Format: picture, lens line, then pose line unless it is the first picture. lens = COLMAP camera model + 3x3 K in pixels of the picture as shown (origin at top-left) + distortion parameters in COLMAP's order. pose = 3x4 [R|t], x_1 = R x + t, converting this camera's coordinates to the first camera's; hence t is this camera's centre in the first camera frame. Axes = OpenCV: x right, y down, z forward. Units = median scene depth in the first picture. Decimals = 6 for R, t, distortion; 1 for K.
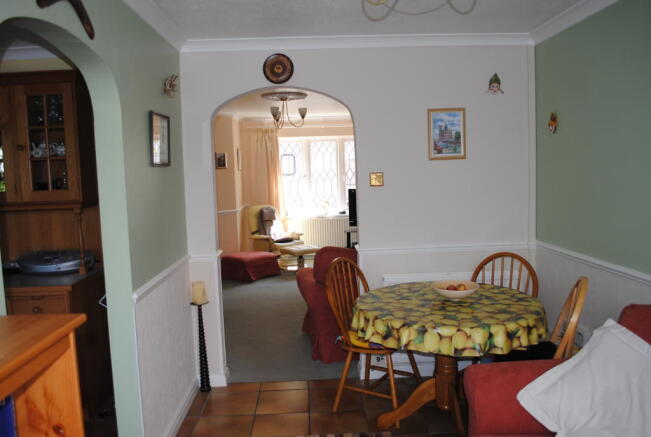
lens RADIAL K [[517.3, 0, 325.5], [0, 517.3, 218.5], [0, 0, 1]] dist [-0.010839, -0.002720]
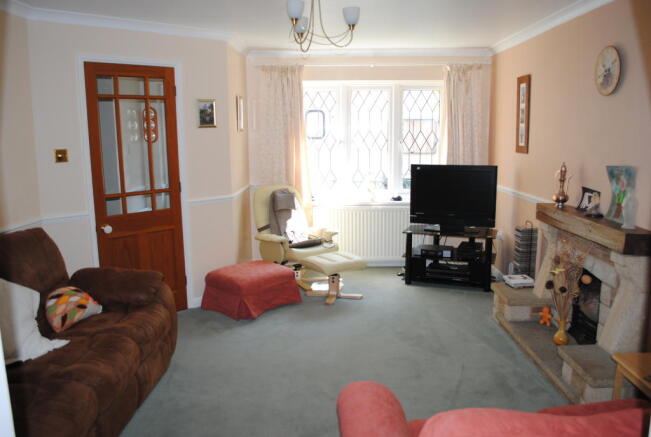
lens RADIAL K [[517.3, 0, 325.5], [0, 517.3, 218.5], [0, 0, 1]] dist [-0.010839, -0.002720]
pose [[0.998628, 0.028839, -0.043698, -0.030382], [-0.025545, 0.996921, 0.074131, -0.034886], [0.045702, -0.072913, 0.996291, 0.355407]]
